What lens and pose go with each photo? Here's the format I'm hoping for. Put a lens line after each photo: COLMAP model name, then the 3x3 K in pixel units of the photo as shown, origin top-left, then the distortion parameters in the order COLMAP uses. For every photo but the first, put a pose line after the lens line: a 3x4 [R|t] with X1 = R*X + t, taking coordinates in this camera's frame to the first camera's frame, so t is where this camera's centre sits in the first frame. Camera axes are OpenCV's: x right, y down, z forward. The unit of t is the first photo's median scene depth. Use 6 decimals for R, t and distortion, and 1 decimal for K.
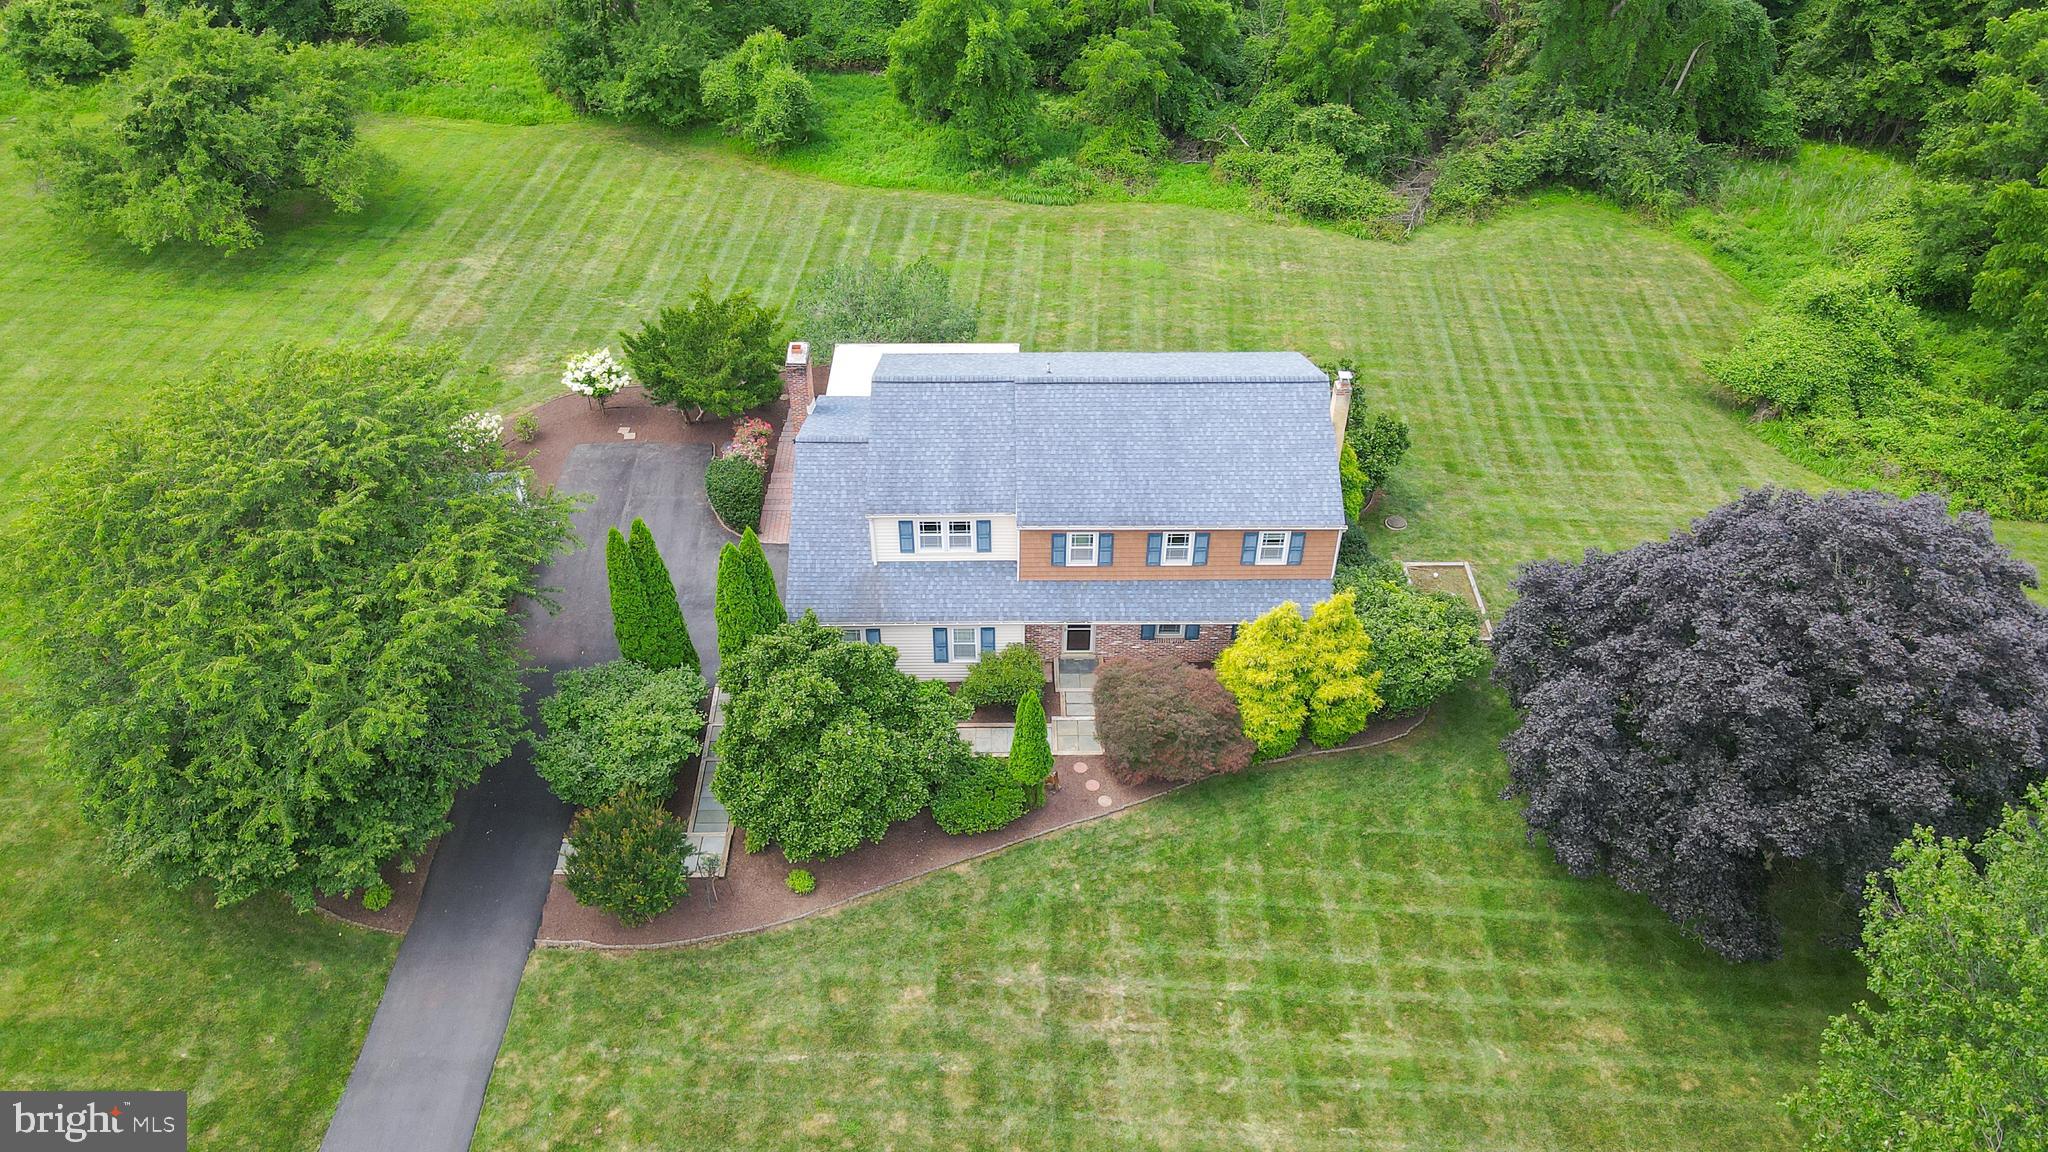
lens RADIAL K [[1448.3, 0, 1024.0], [0, 1448.3, 576.0], [0, 0, 1]] dist [0.003828, 0.005458]
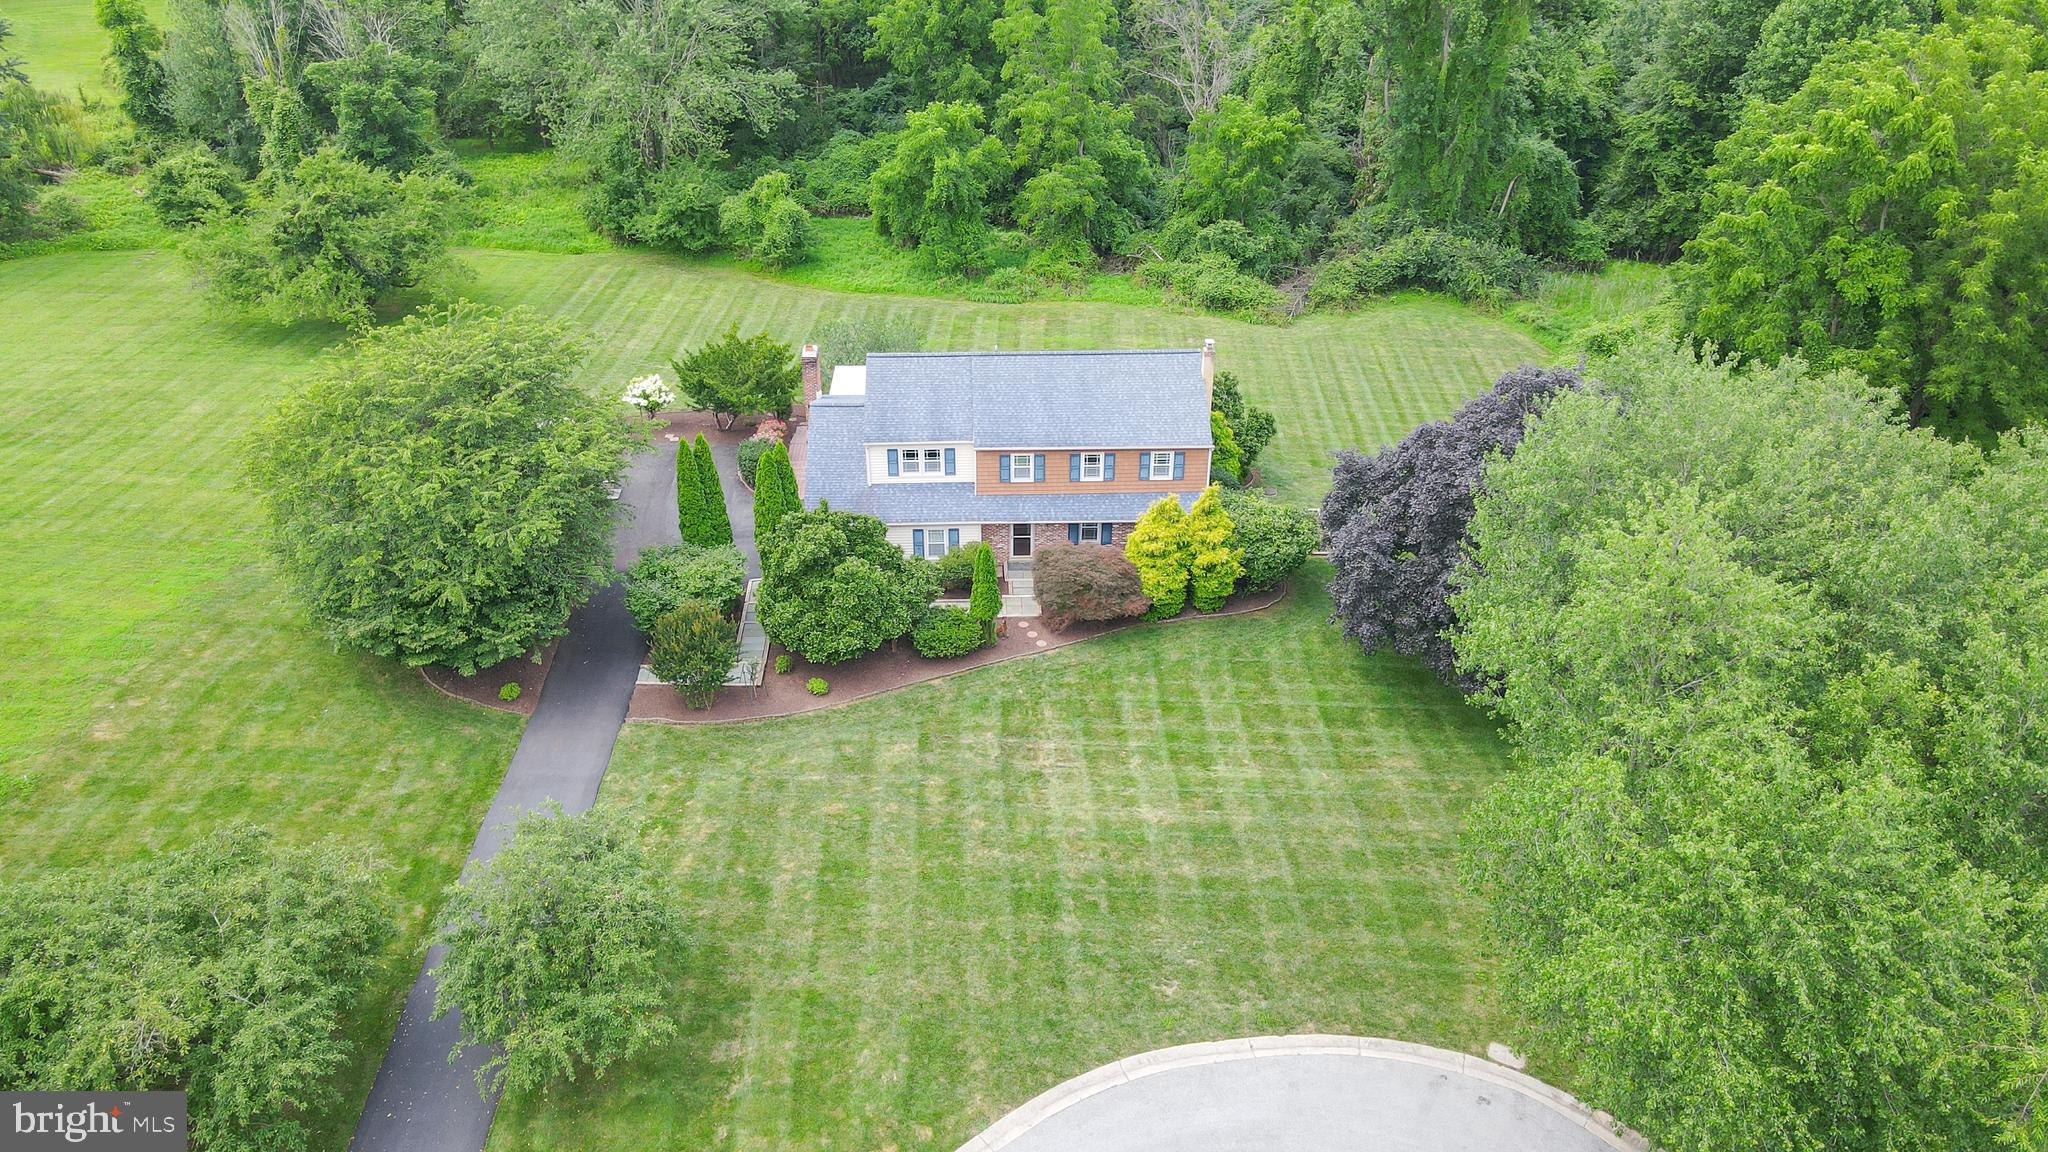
lens RADIAL K [[1428.4, 0, 1024.0], [0, 1428.4, 576.0], [0, 0, 1]] dist [-0.026364, 0.055215]
pose [[0.999641, -0.014727, 0.022373, 0.007978], [0.017796, 0.989442, -0.143835, 0.212512], [-0.020019, 0.144181, 0.989349, -0.242013]]
